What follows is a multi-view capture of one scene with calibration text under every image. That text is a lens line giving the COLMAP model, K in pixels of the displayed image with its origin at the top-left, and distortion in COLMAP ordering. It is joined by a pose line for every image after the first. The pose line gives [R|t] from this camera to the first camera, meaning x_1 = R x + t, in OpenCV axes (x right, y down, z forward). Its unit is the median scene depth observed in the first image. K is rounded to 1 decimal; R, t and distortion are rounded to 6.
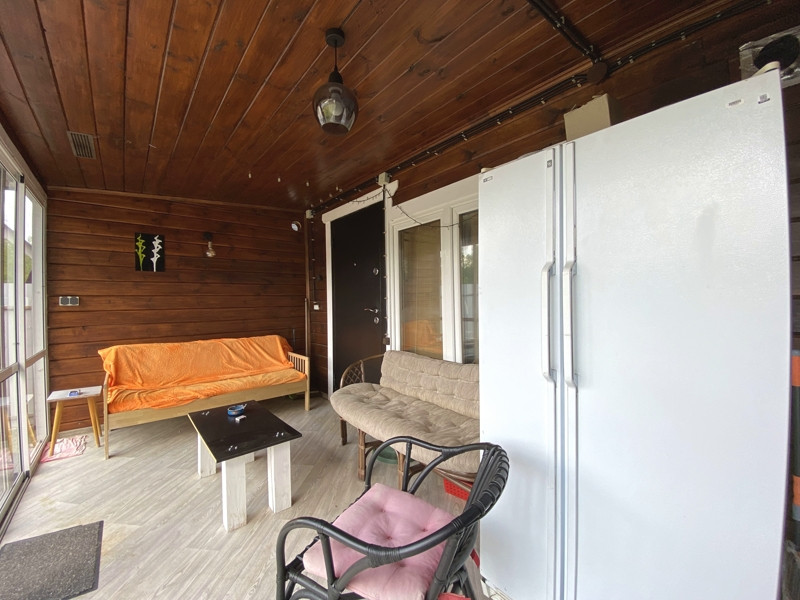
lens RADIAL K [[324.3, 0, 397.6], [0, 324.3, 298.7], [0, 0, 1]] dist [0.021493, -0.020706]
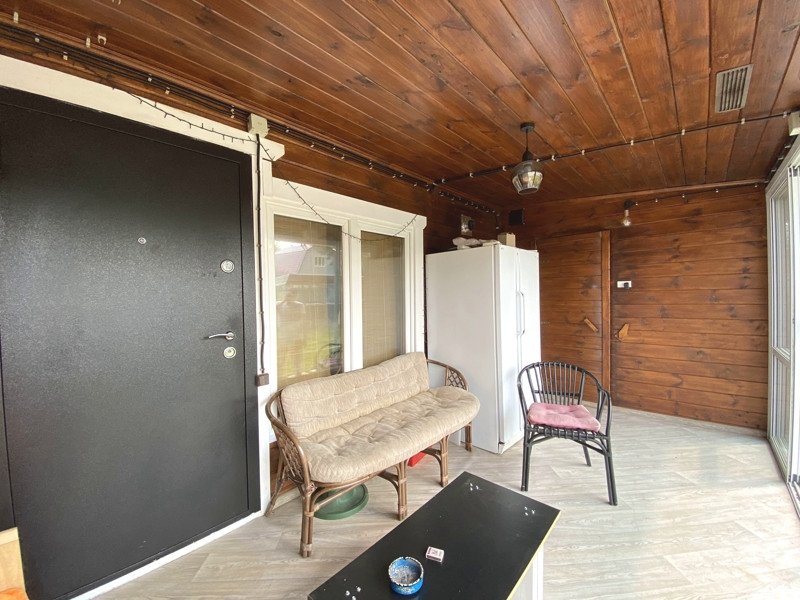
lens RADIAL K [[324.3, 0, 397.6], [0, 324.3, 298.7], [0, 0, 1]] dist [0.021493, -0.020706]
pose [[-0.135944, 0.000631, 0.990716, -0.757281], [0.013291, 0.999911, 0.001187, -0.027110], [-0.990627, 0.013329, -0.135941, 0.872623]]
